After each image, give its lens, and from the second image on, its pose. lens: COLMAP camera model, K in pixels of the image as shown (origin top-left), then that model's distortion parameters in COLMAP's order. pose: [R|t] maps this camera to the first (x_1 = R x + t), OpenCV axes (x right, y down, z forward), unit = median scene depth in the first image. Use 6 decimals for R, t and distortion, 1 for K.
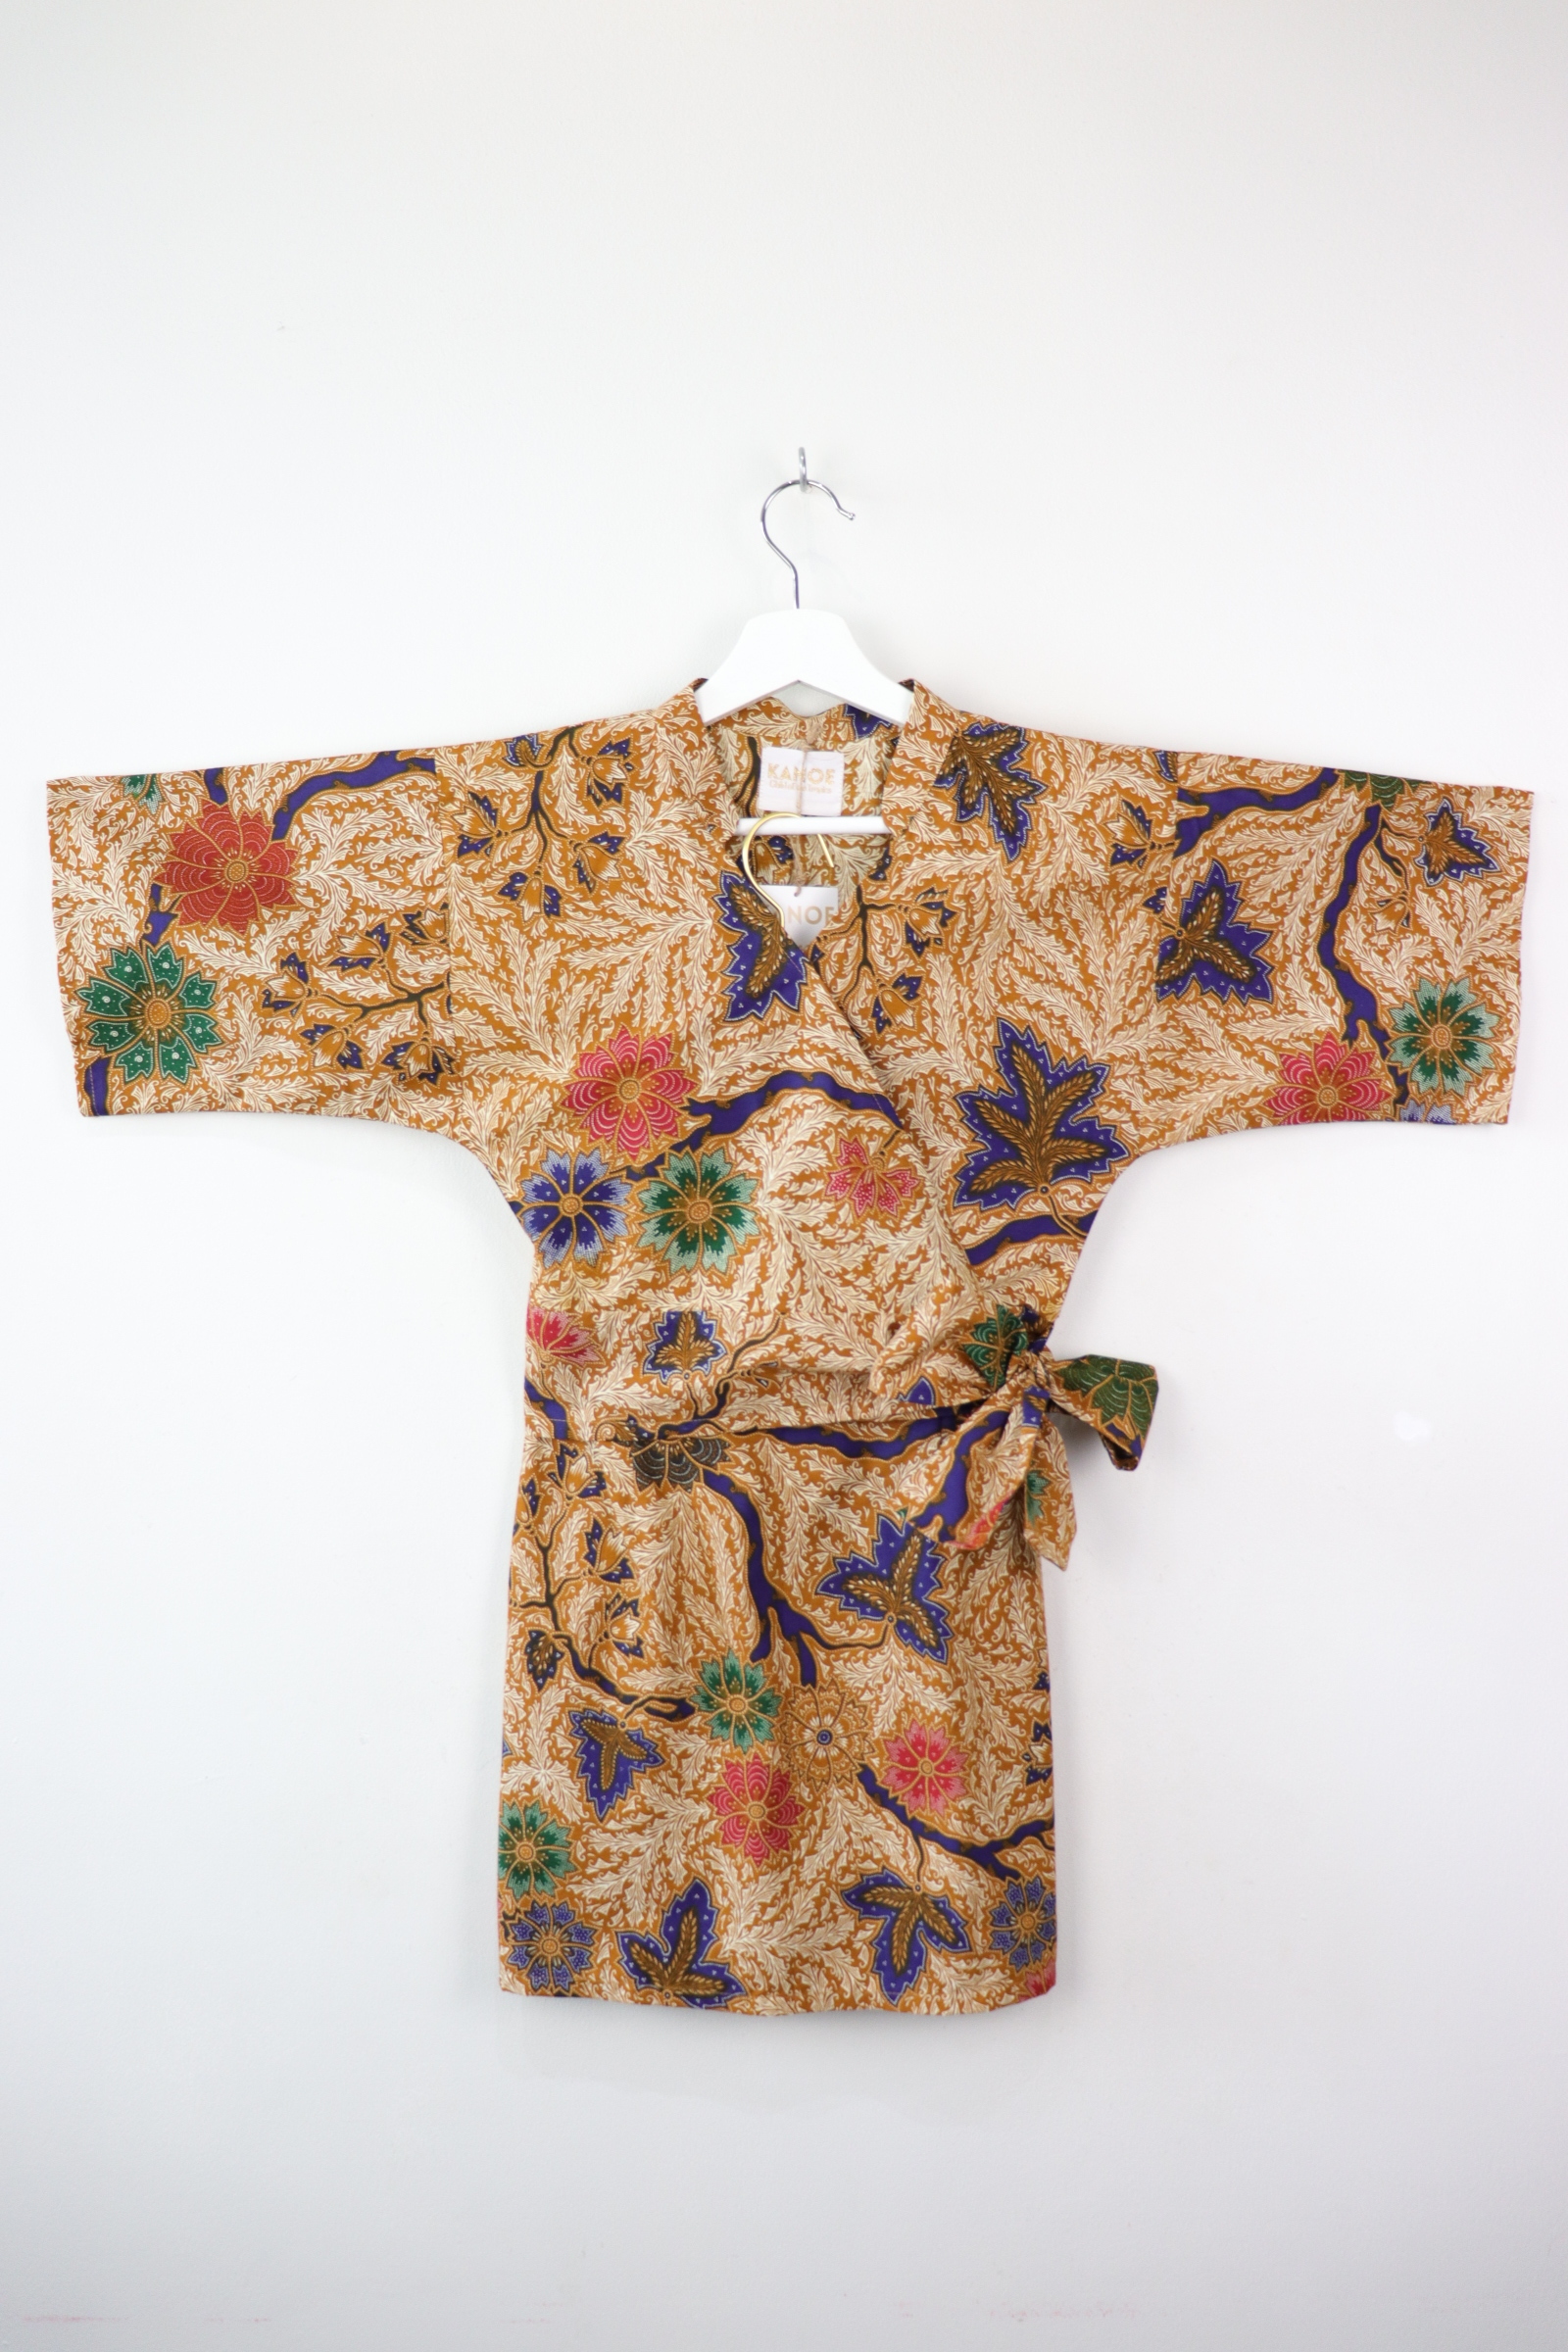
lens RADIAL K [[1871.8, 0, 776.5], [0, 1871.8, 1162.3], [0, 0, 1]] dist [-0.193532, 0.171263]
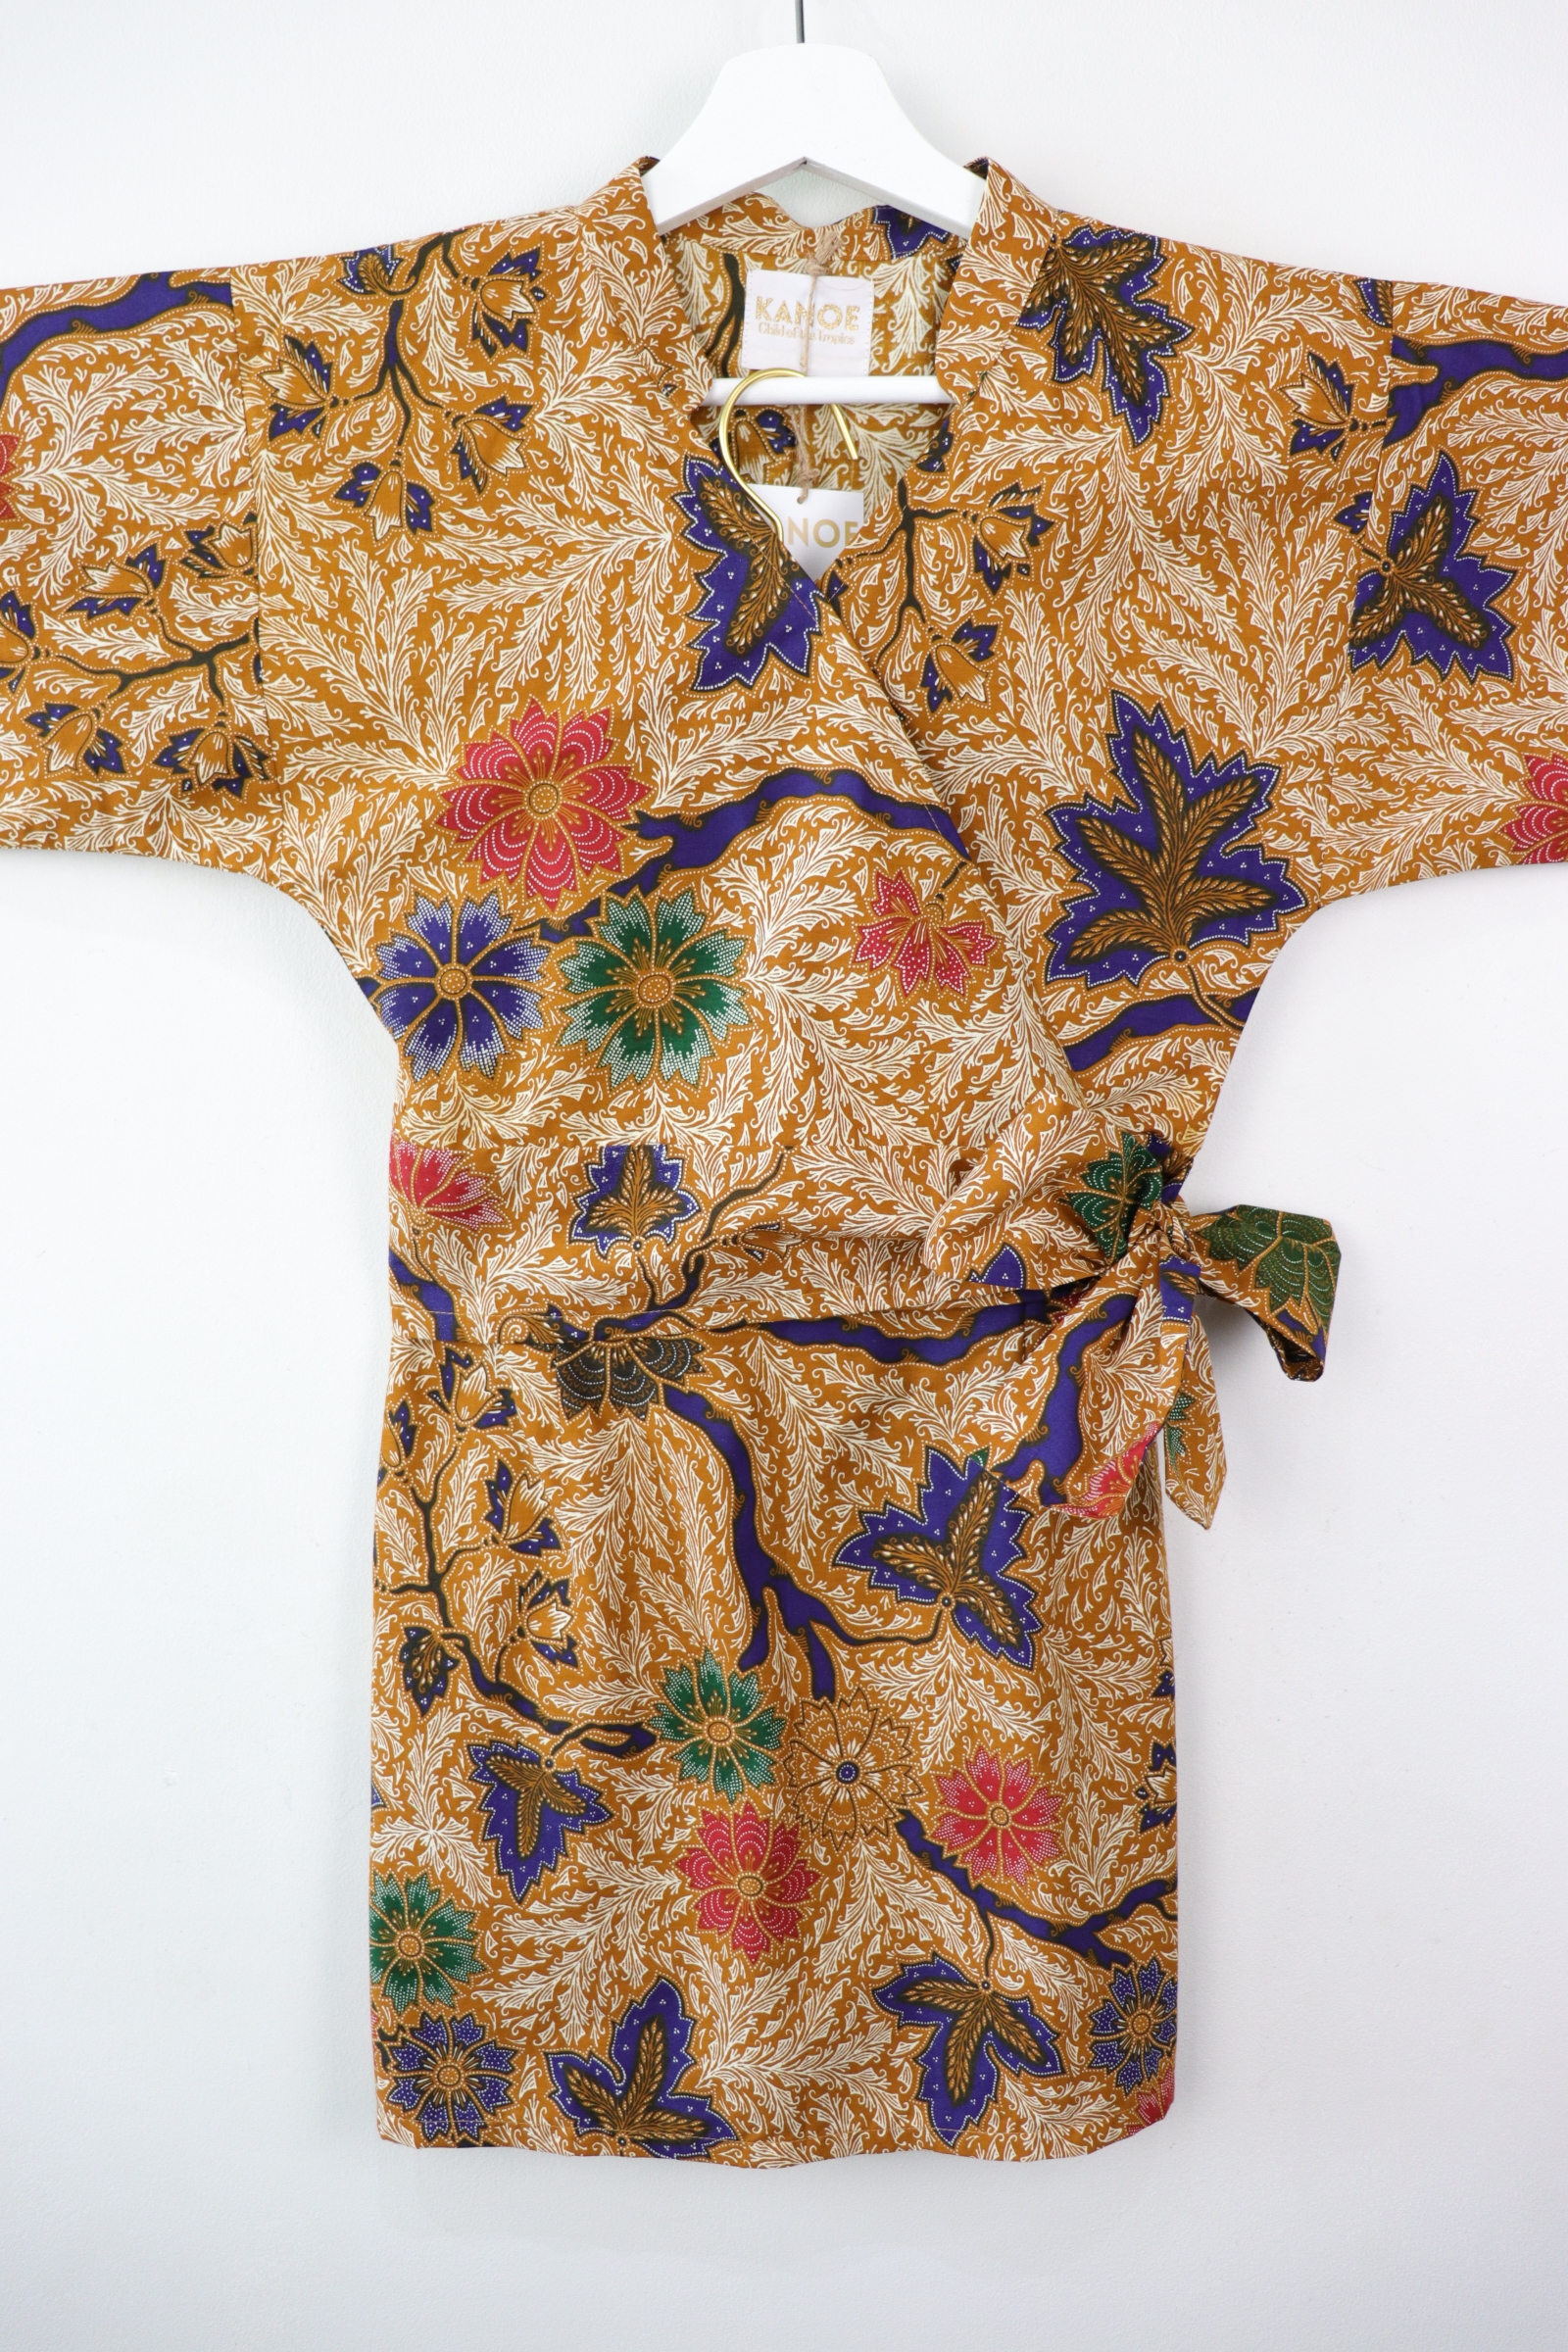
lens RADIAL K [[1871.8, 0, 776.5], [0, 1871.8, 1162.3], [0, 0, 1]] dist [-0.193532, 0.171263]
pose [[0.998832, -0.009784, 0.047319, -0.030259], [0.005177, 0.995316, 0.096539, 0.023348], [-0.048042, -0.096182, 0.994204, 0.353705]]
